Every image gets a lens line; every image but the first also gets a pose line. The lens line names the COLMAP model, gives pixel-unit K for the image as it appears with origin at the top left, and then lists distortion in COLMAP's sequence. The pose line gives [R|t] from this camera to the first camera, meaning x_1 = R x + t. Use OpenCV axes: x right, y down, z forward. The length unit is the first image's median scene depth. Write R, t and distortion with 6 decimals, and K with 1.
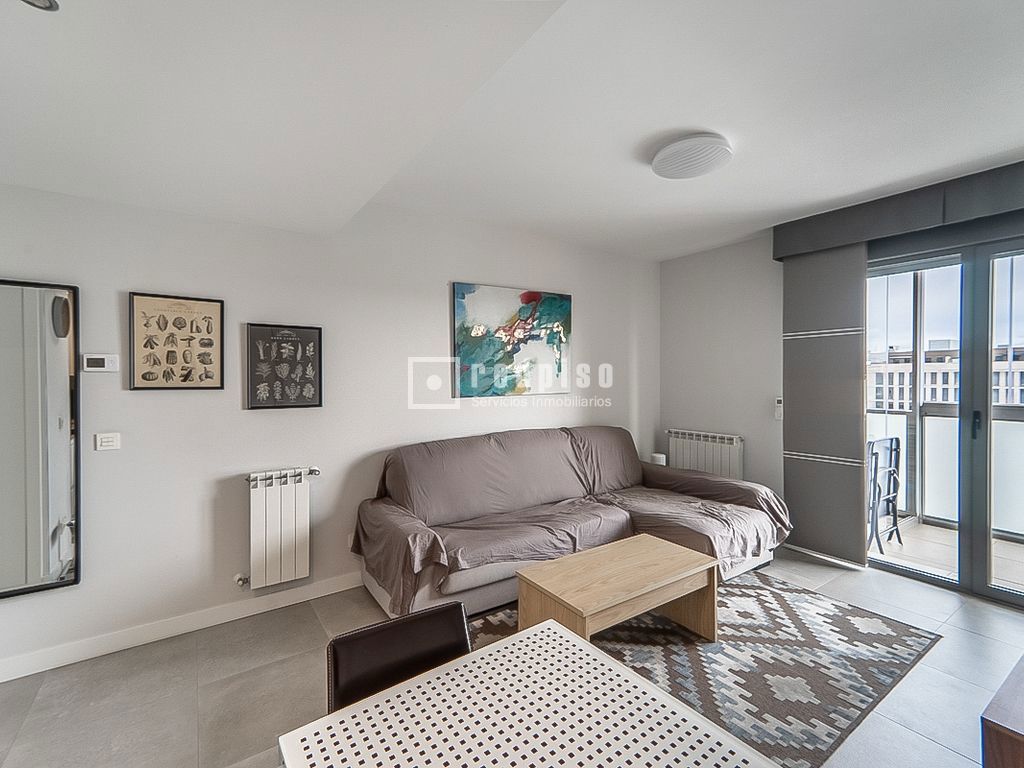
lens RADIAL K [[457.2, 0, 506.8], [0, 457.2, 381.8], [0, 0, 1]] dist [0.001051, 0.000276]
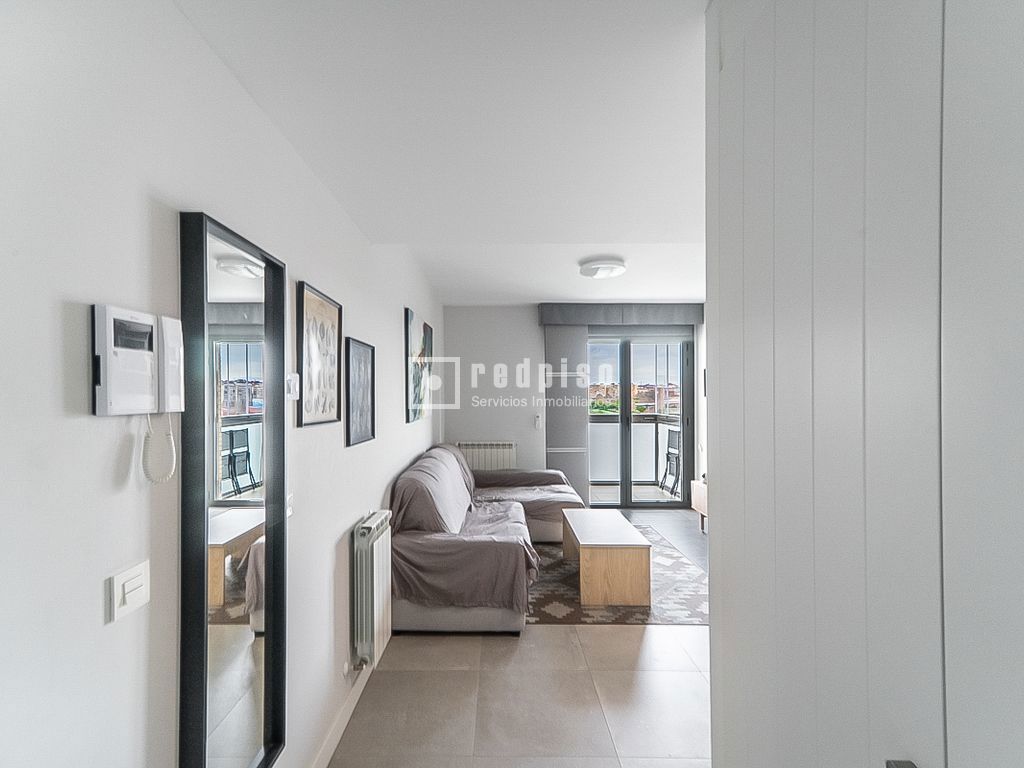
lens RADIAL K [[459.8, 0, 494.4], [0, 459.8, 395.4], [0, 0, 1]] dist [-0.000660, -0.000009]
pose [[0.570413, 0.004509, 0.821346, -0.961501], [0.009107, 0.999889, -0.011813, -0.014757], [-0.821308, 0.014218, 0.570308, 0.313969]]
